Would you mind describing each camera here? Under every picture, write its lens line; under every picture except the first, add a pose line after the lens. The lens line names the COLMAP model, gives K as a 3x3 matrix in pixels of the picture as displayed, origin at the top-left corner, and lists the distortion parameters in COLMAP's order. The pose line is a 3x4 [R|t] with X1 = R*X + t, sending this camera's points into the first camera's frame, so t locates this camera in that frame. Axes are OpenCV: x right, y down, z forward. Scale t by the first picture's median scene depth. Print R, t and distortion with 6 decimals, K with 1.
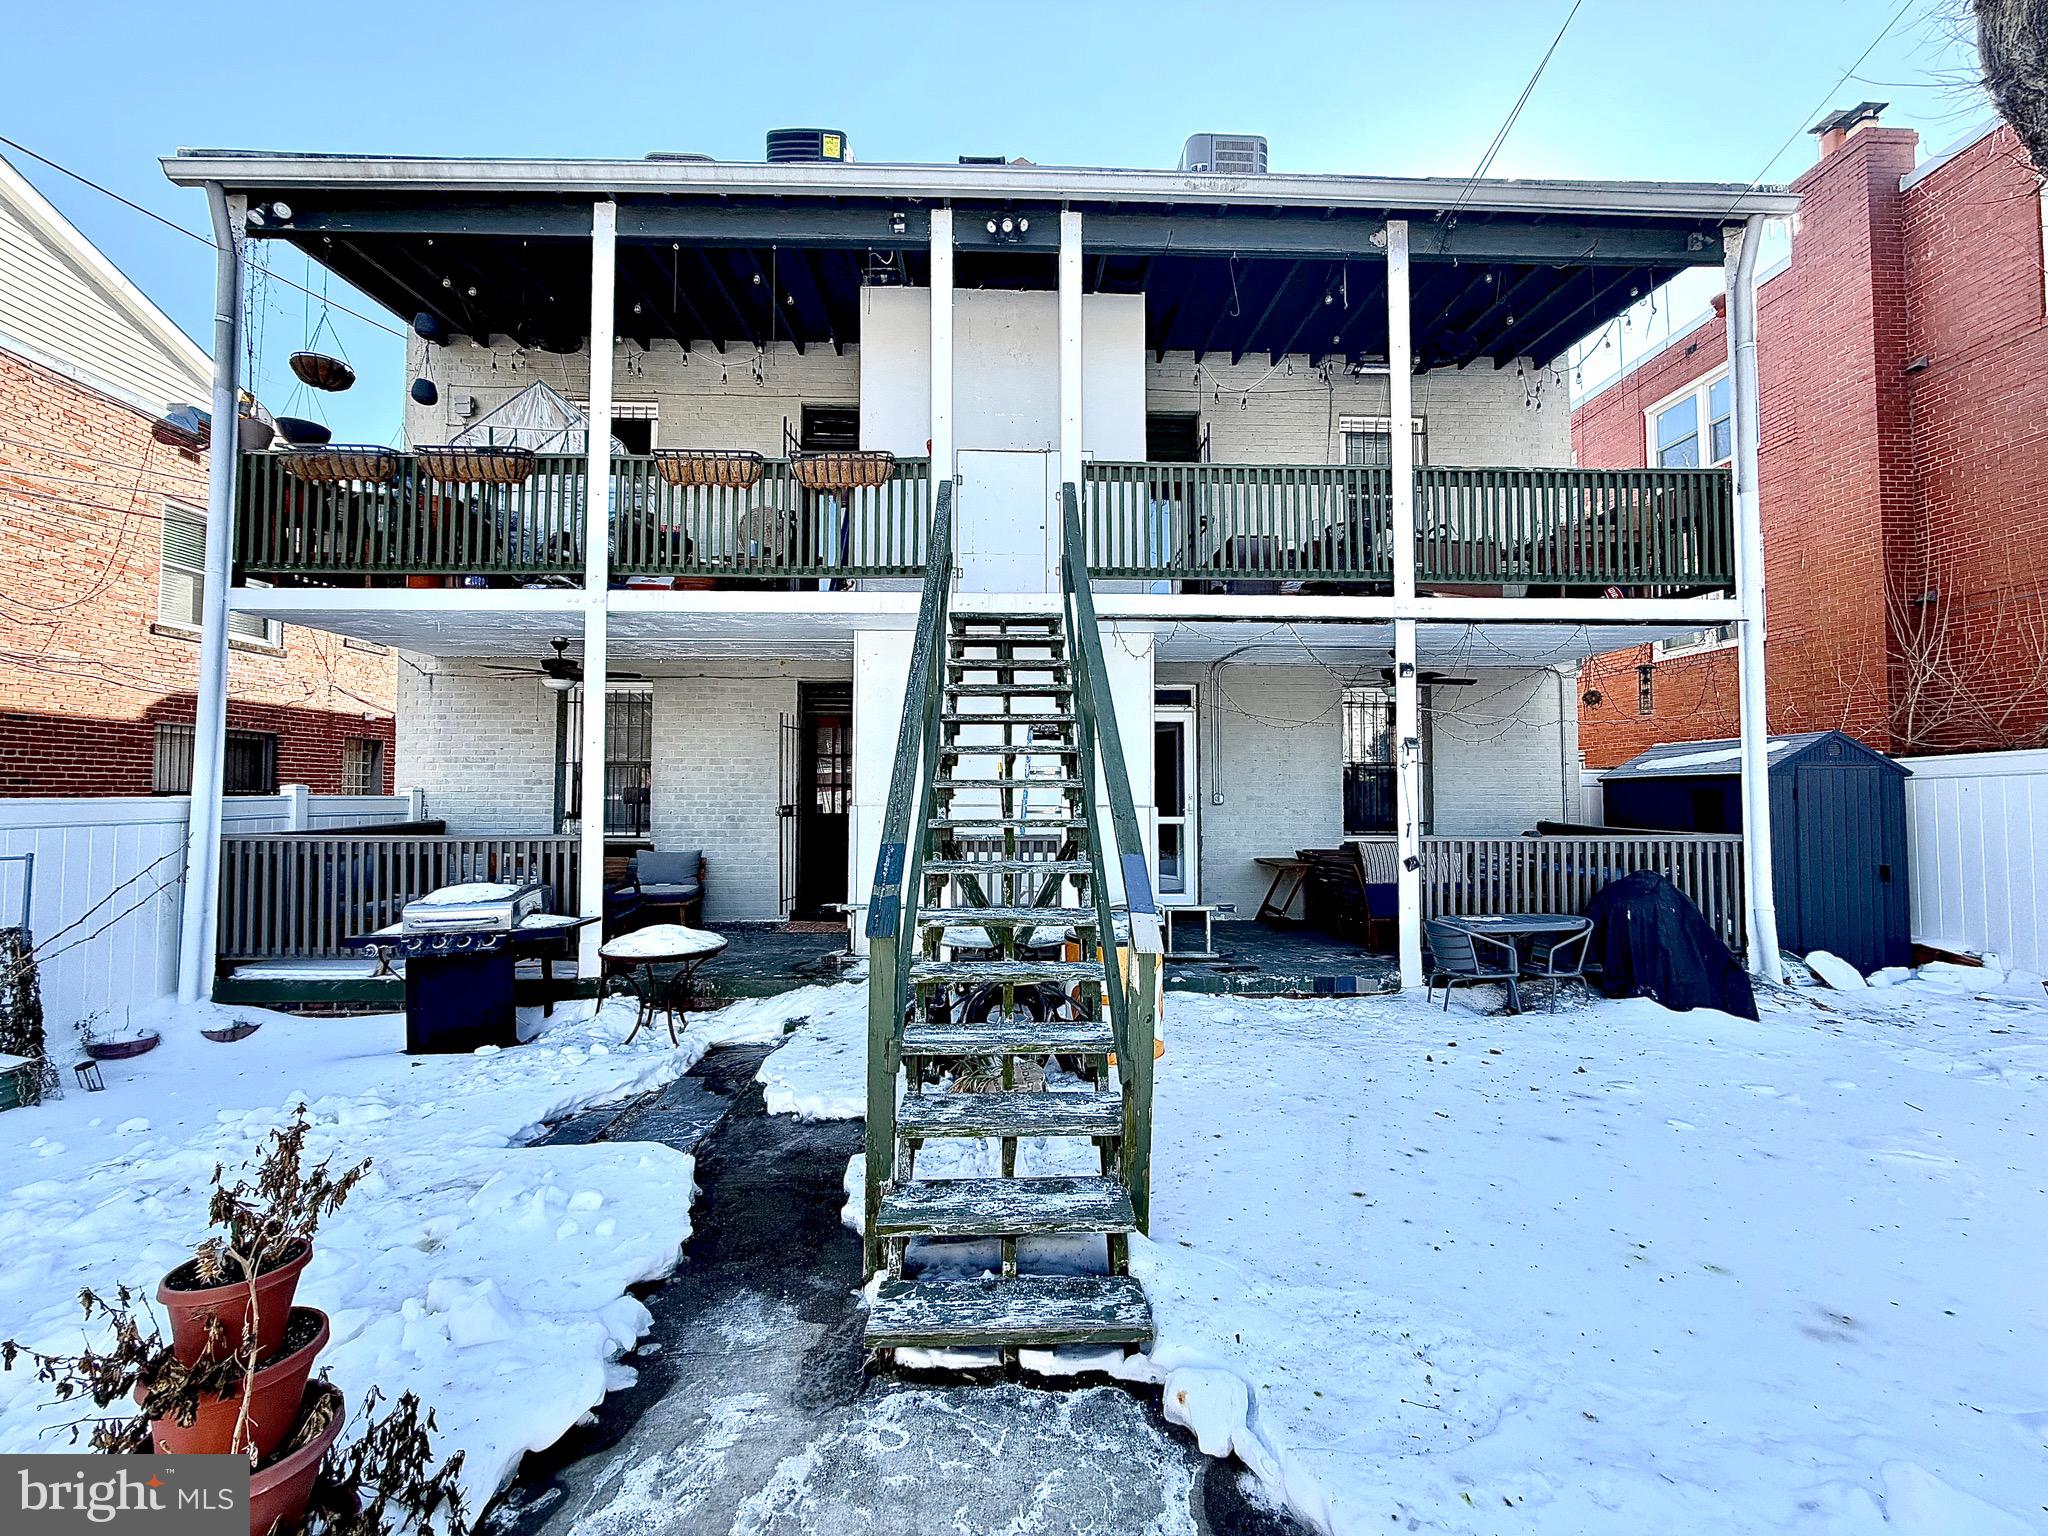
lens RADIAL K [[809.9, 0, 1017.7], [0, 809.9, 767.8], [0, 0, 1]] dist [0.000436, -0.000094]
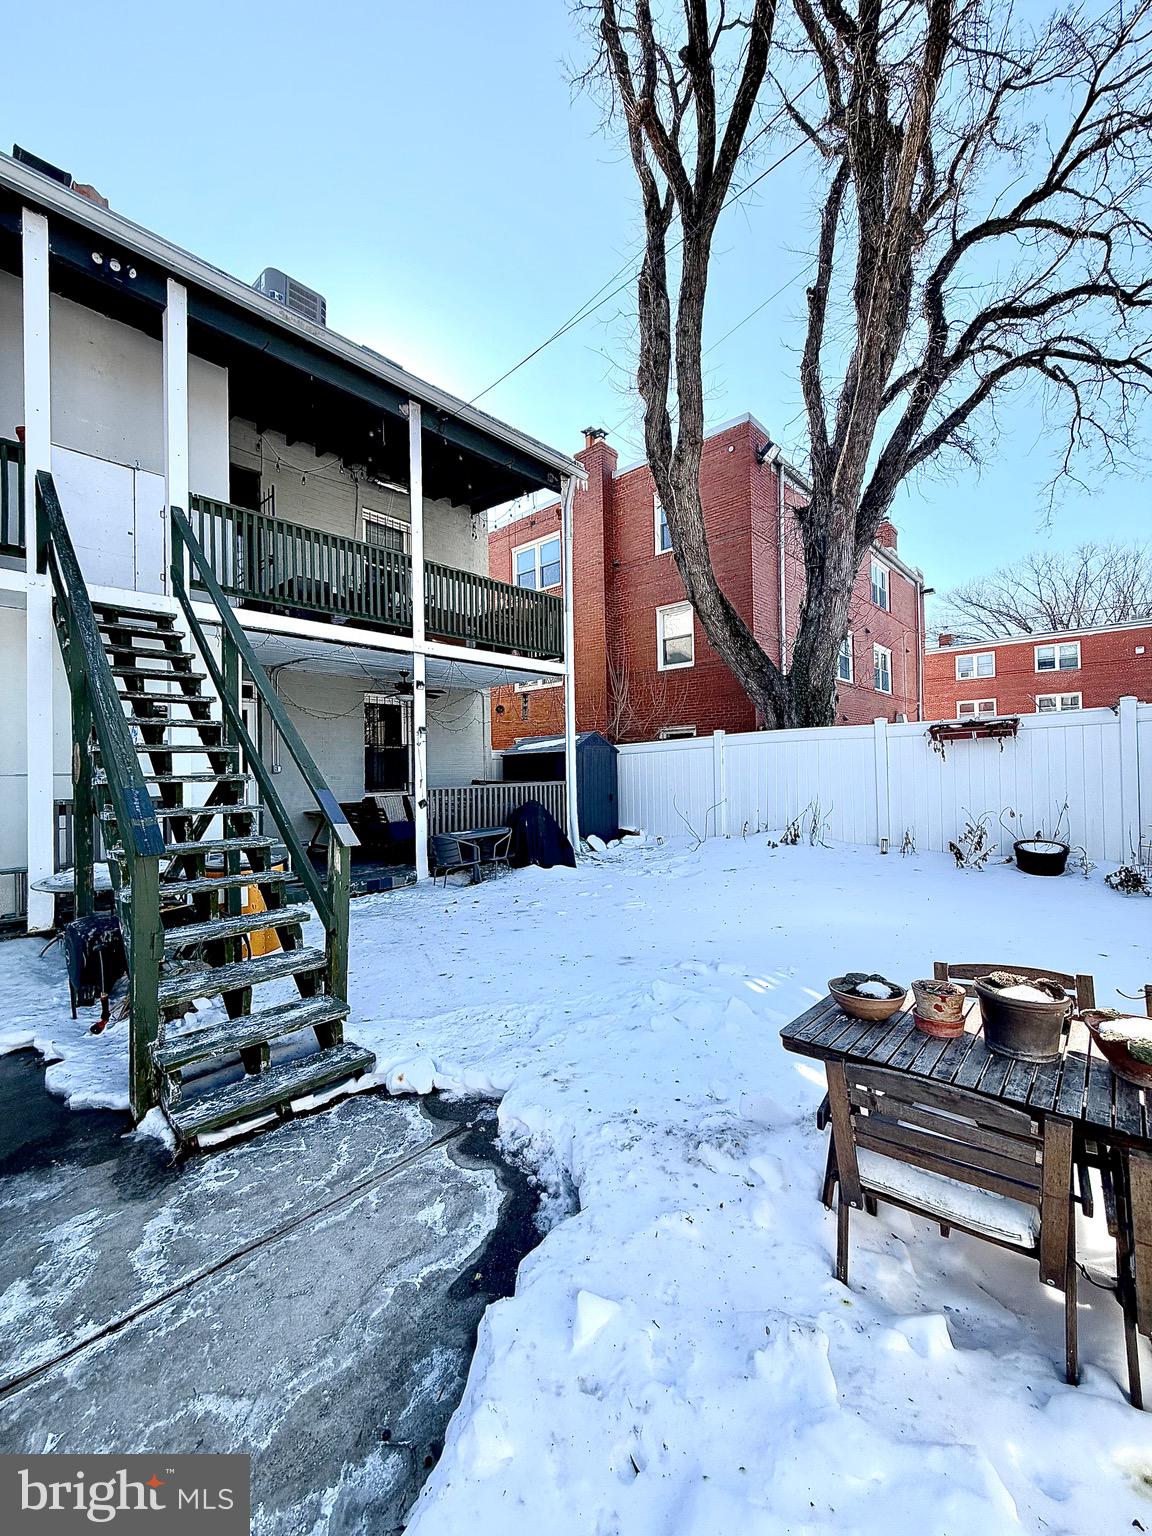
lens RADIAL K [[607.4, 0, 576.0], [0, 607.4, 768.0], [0, 0, 1]] dist [0.000436, -0.000094]
pose [[0.698445, -0.010724, 0.715583, -0.174421], [-0.004756, 0.999796, 0.019626, 0.020480], [-0.715648, -0.017112, 0.698252, -0.076839]]
